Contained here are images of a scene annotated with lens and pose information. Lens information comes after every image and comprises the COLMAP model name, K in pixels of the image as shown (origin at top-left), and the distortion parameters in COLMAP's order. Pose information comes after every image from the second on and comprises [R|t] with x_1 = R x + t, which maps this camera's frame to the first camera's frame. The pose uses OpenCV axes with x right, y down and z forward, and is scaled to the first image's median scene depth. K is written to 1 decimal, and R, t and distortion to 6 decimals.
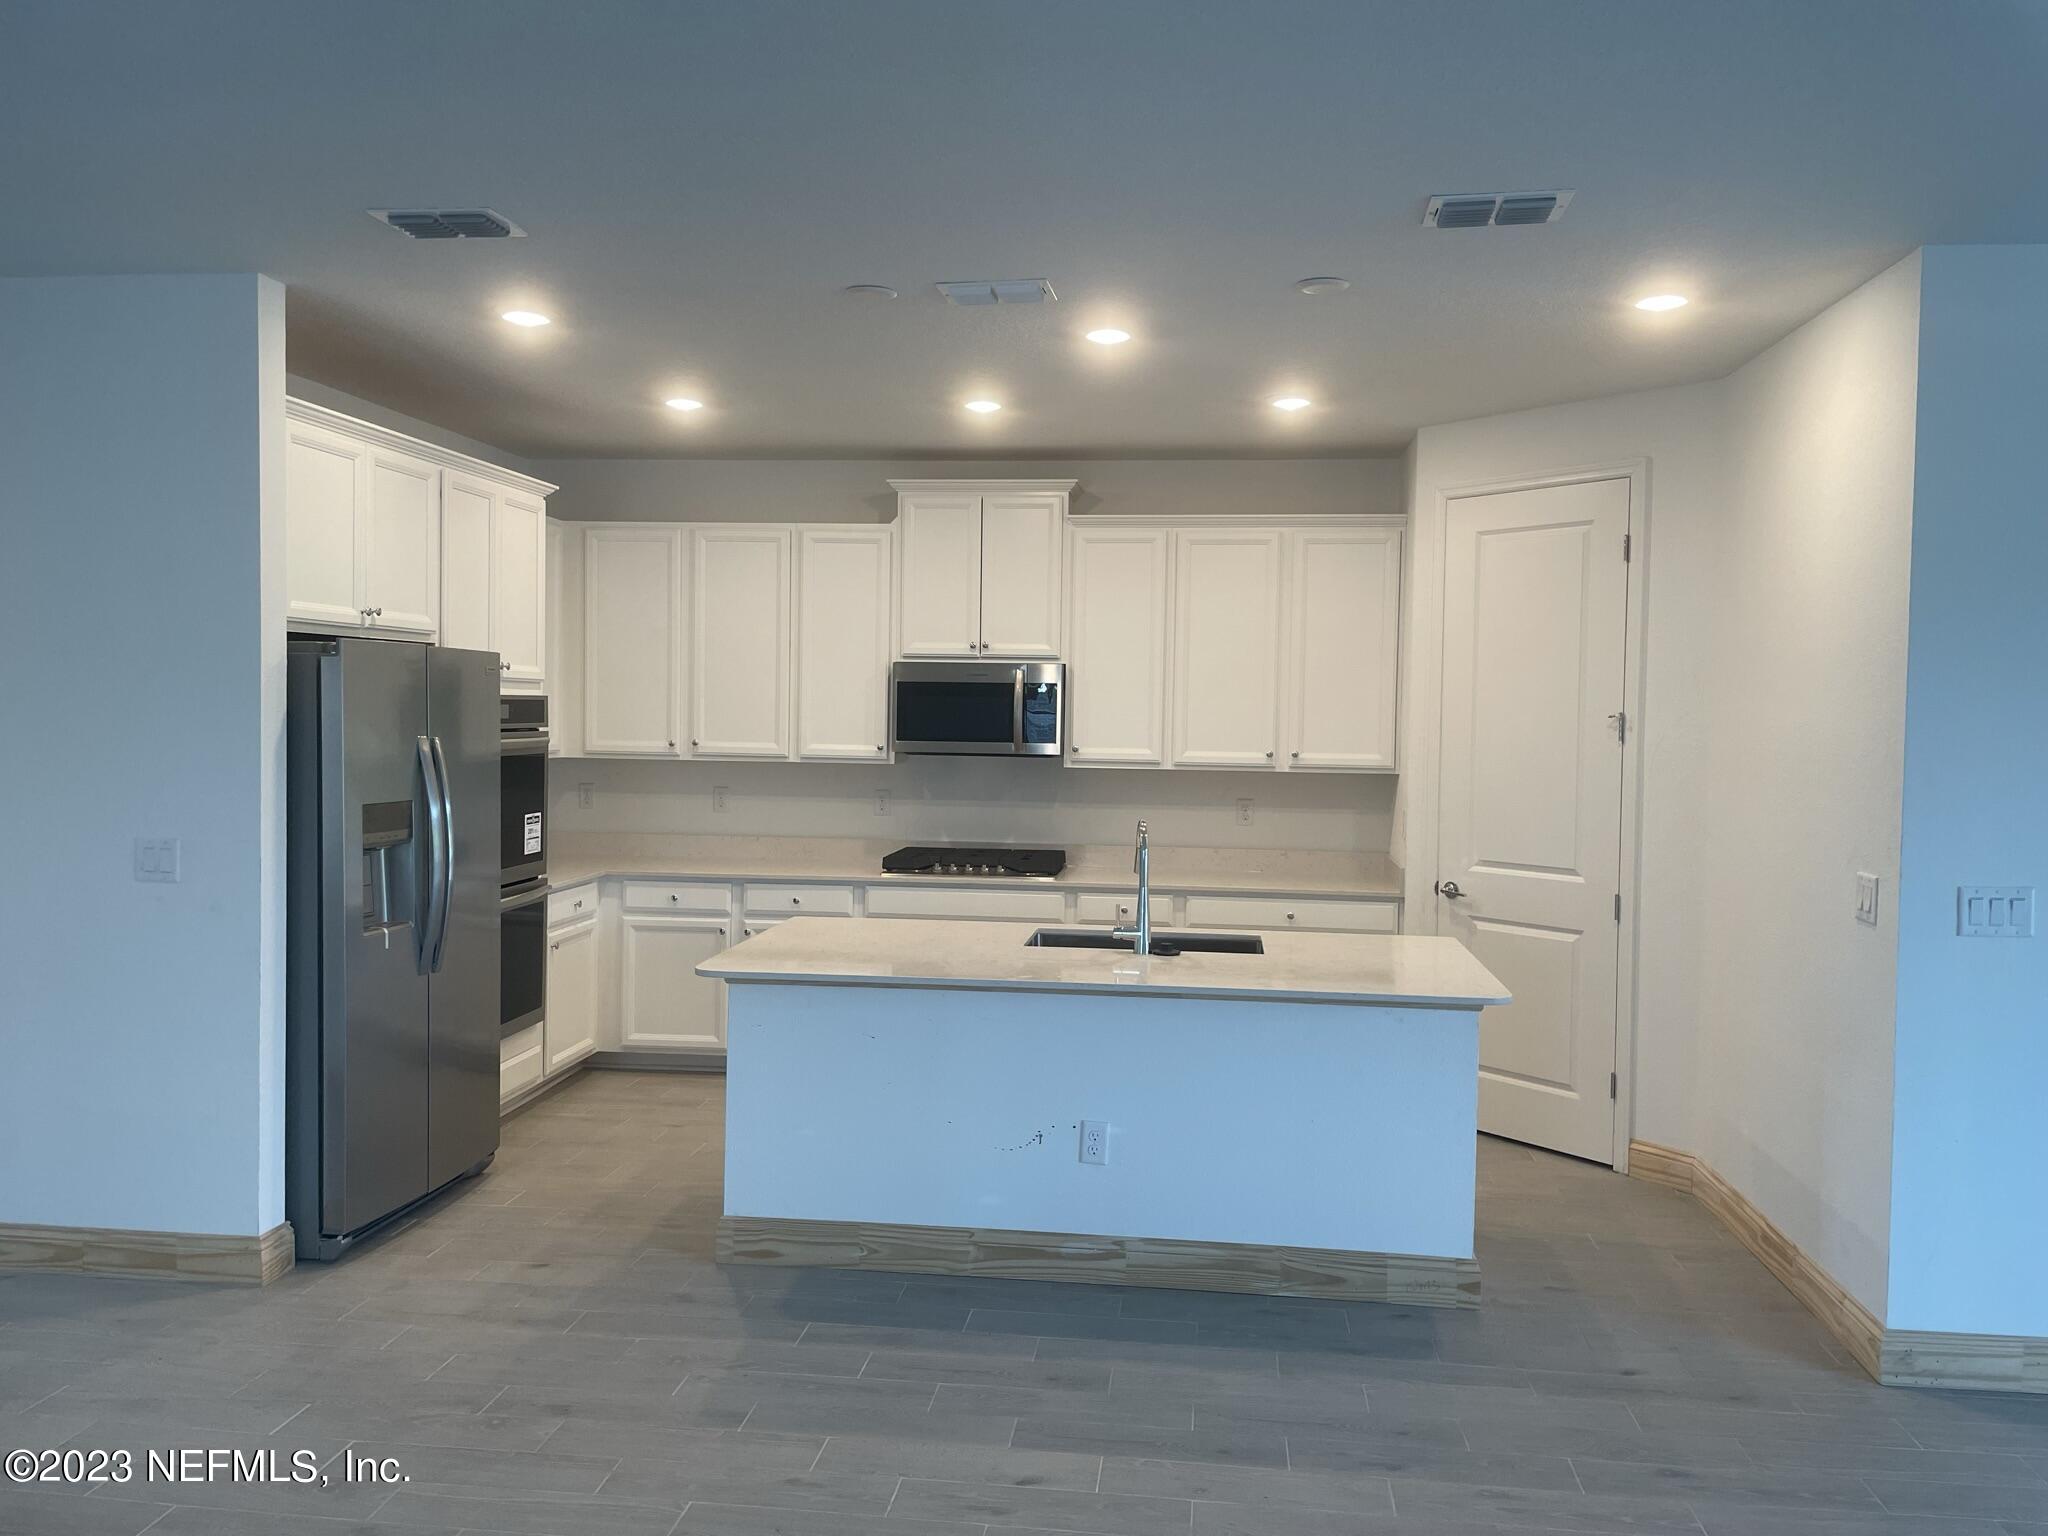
lens RADIAL K [[1550.9, 0, 1040.4], [0, 1550.9, 760.5], [0, 0, 1]] dist [0.090793, -0.116674]
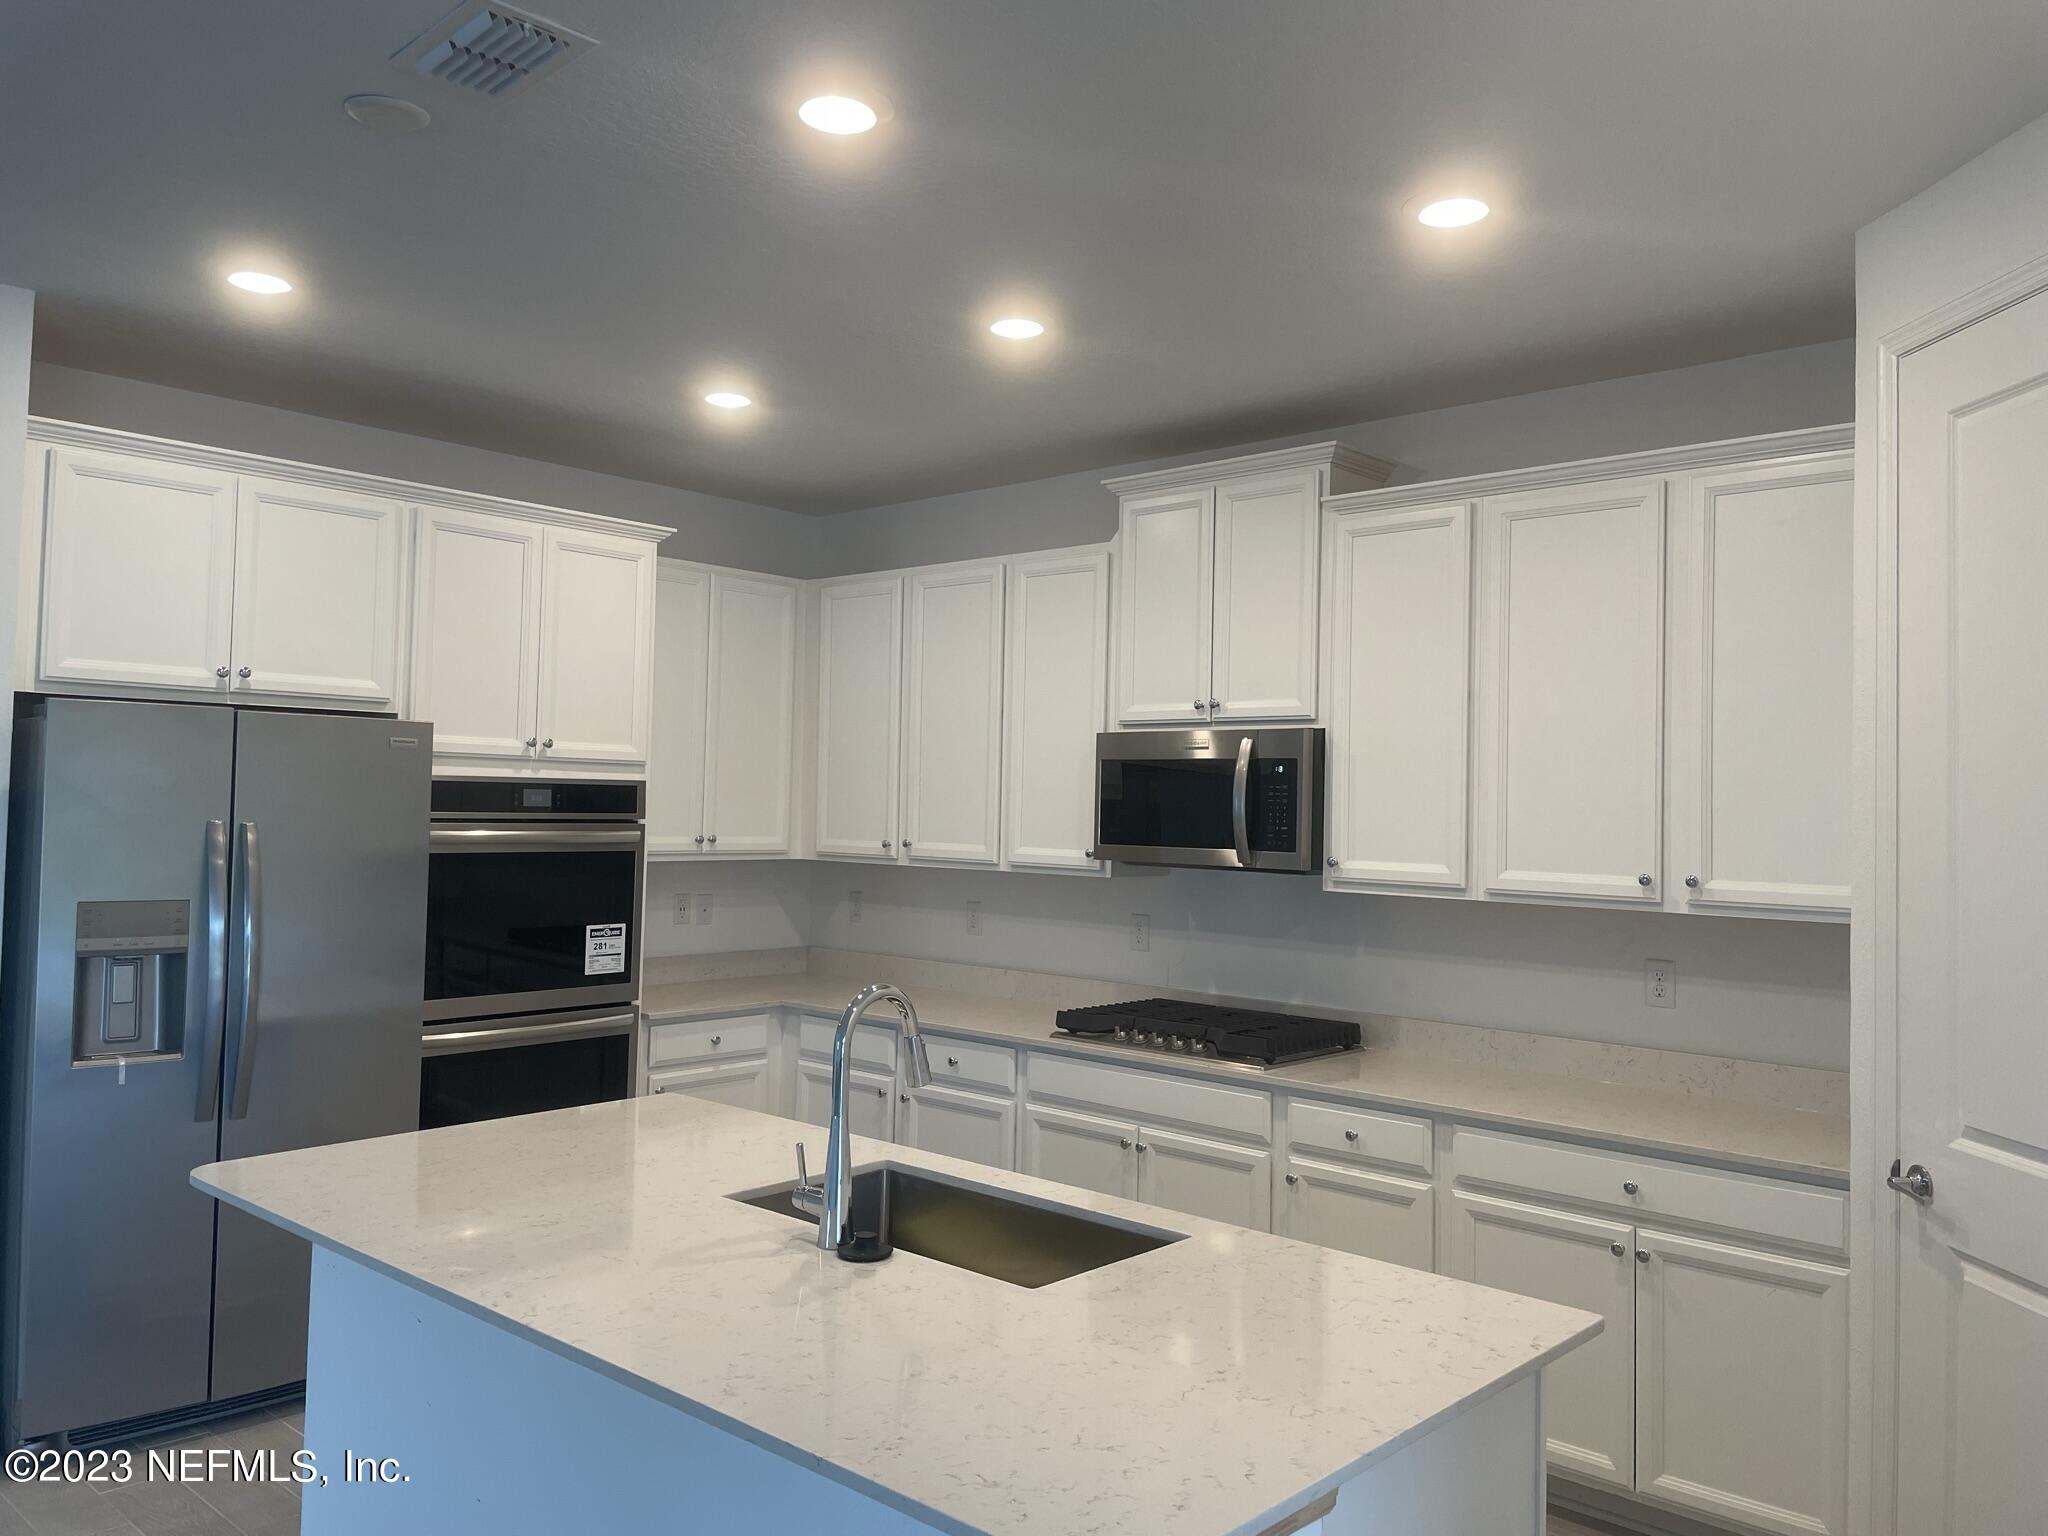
lens RADIAL K [[1550.9, 0, 1020.3], [0, 1550.9, 750.7], [0, 0, 1]] dist [0.090793, -0.116674]
pose [[0.809897, -0.019720, -0.586241, 0.324133], [-0.028569, 0.996922, -0.073004, -0.003057], [0.585876, 0.075874, 0.806841, 0.457344]]
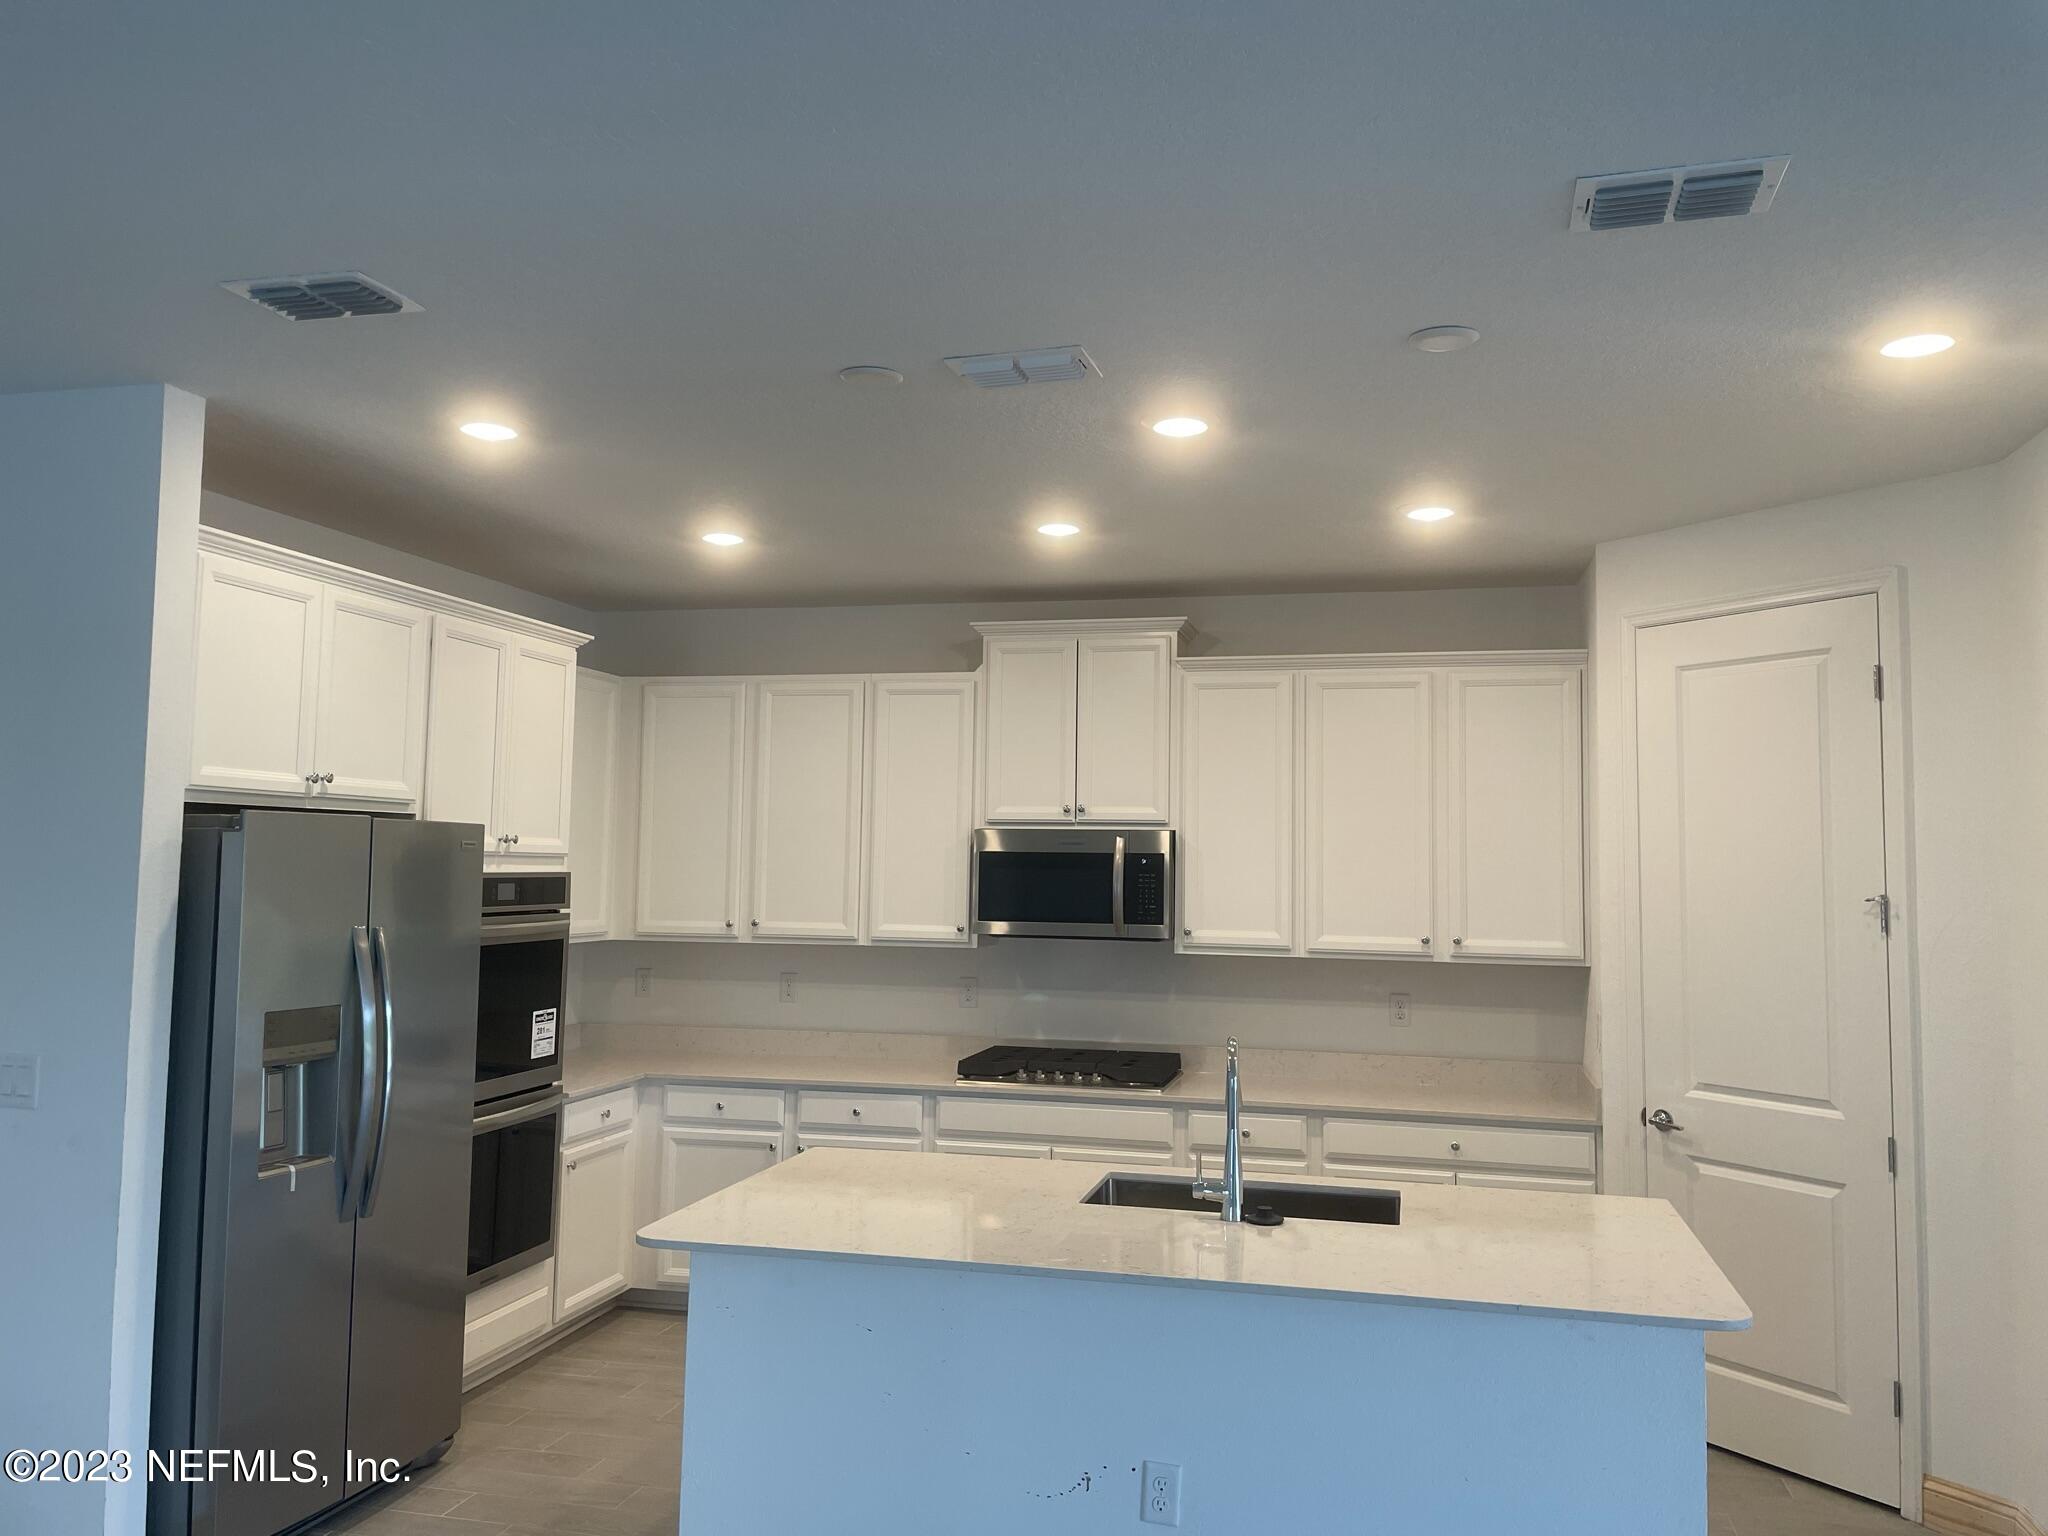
lens RADIAL K [[1550.9, 0, 1038.0], [0, 1550.9, 756.0], [0, 0, 1]] dist [0.090793, -0.116674]
pose [[0.992473, -0.010605, -0.122008, 0.050814], [-0.002534, 0.994252, -0.107035, -0.013201], [0.122441, 0.106539, 0.986741, 0.165911]]
